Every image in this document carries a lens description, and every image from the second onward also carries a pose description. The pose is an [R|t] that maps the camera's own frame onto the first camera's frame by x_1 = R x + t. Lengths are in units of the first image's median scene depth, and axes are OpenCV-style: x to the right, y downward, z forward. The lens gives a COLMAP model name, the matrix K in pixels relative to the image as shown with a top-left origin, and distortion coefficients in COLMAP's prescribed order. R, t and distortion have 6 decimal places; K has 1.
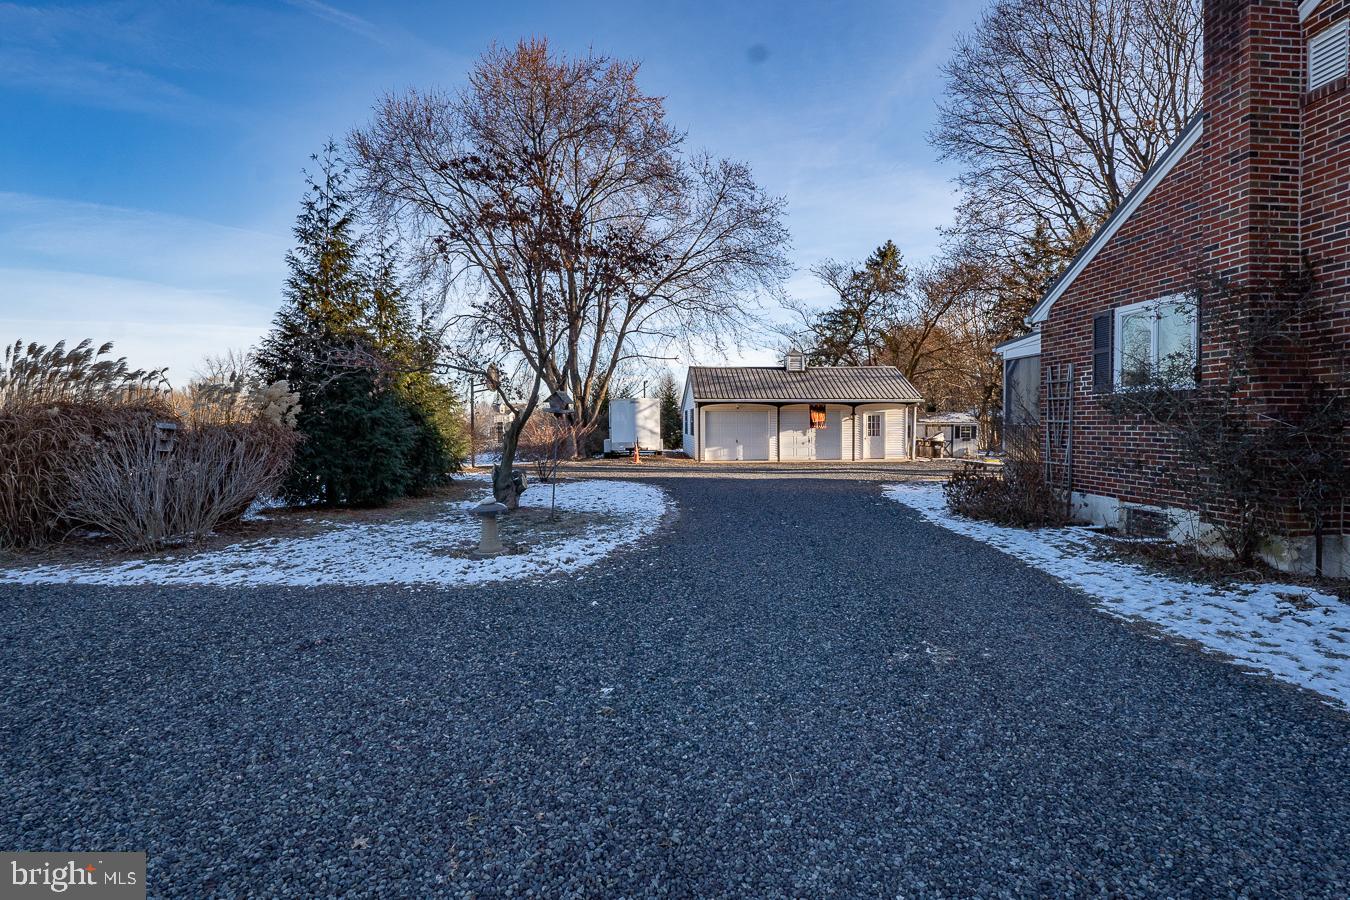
lens RADIAL K [[664.7, 0, 672.0], [0, 664.7, 444.8], [0, 0, 1]] dist [-0.044066, 0.008136]
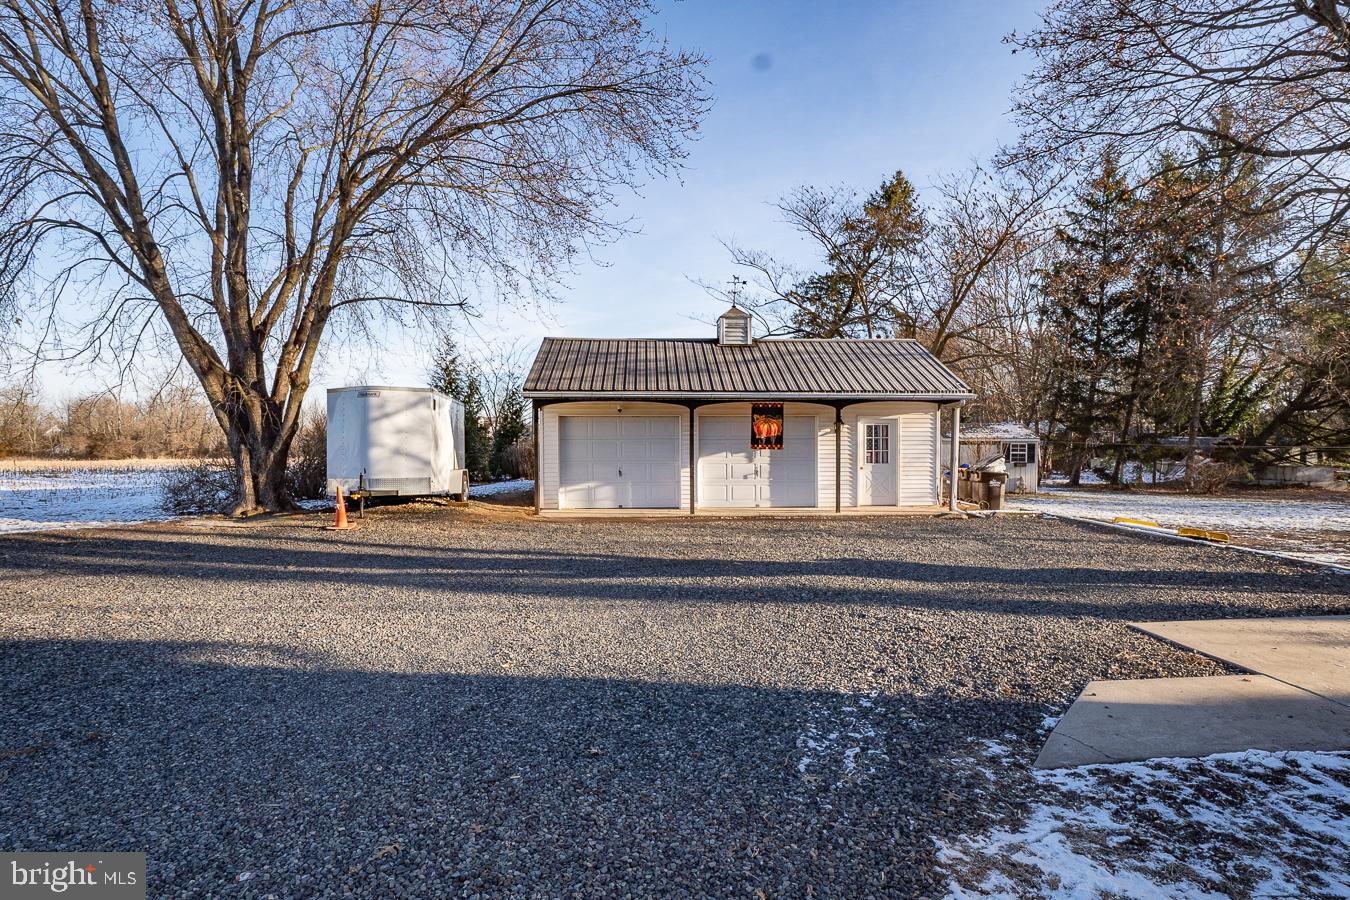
lens RADIAL K [[664.7, 0, 678.4], [0, 664.7, 449.0], [0, 0, 1]] dist [-0.044066, 0.008136]
pose [[0.999988, 0.001479, 0.004653, 0.139010], [-0.001400, 0.999857, -0.016872, -0.015539], [-0.004677, 0.016865, 0.999847, 0.457716]]
